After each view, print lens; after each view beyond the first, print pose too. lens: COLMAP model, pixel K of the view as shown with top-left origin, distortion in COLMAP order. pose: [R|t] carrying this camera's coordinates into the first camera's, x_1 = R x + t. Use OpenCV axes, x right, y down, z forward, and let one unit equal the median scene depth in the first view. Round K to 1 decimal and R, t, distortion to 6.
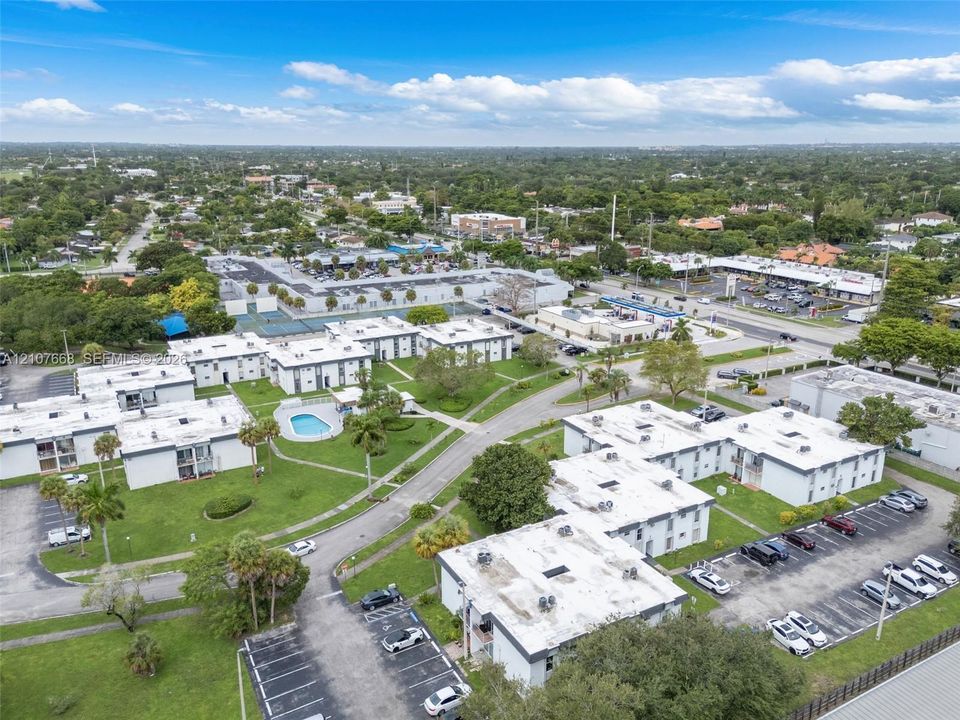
lens RADIAL K [[715.5, 0, 484.0], [0, 715.5, 363.7], [0, 0, 1]] dist [0.119278, -0.110531]
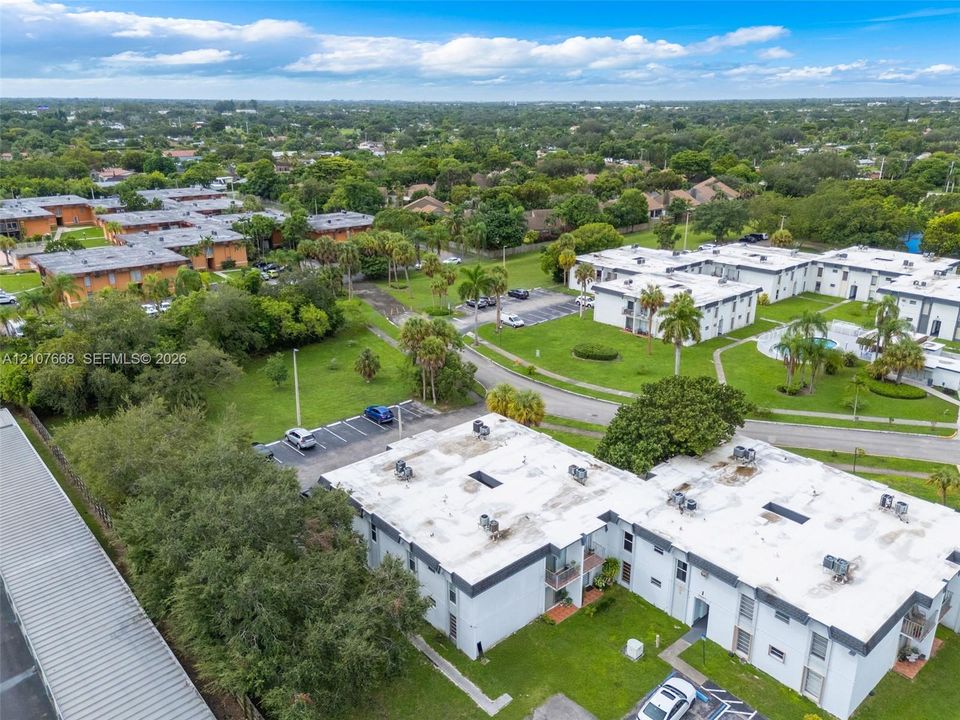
lens RADIAL K [[715.5, 0, 484.0], [0, 715.5, 363.7], [0, 0, 1]] dist [0.119278, -0.110531]
pose [[0.208419, 0.335496, -0.918697, 0.335528], [-0.283817, 0.919652, 0.271457, -0.012578], [0.935954, 0.204165, 0.286893, 0.338962]]
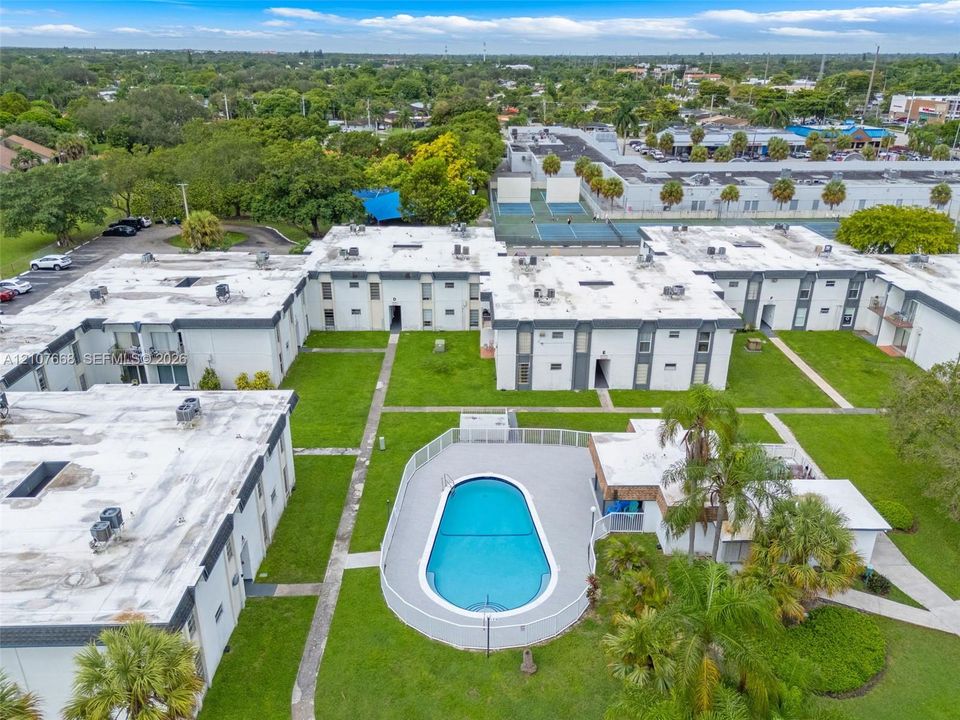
lens RADIAL K [[715.5, 0, 484.0], [0, 715.5, 363.7], [0, 0, 1]] dist [0.119278, -0.110531]
pose [[0.882065, 0.190935, -0.430703, -0.100139], [-0.143693, 0.979667, 0.140016, -0.021197], [0.448679, -0.061614, 0.891566, 0.572811]]
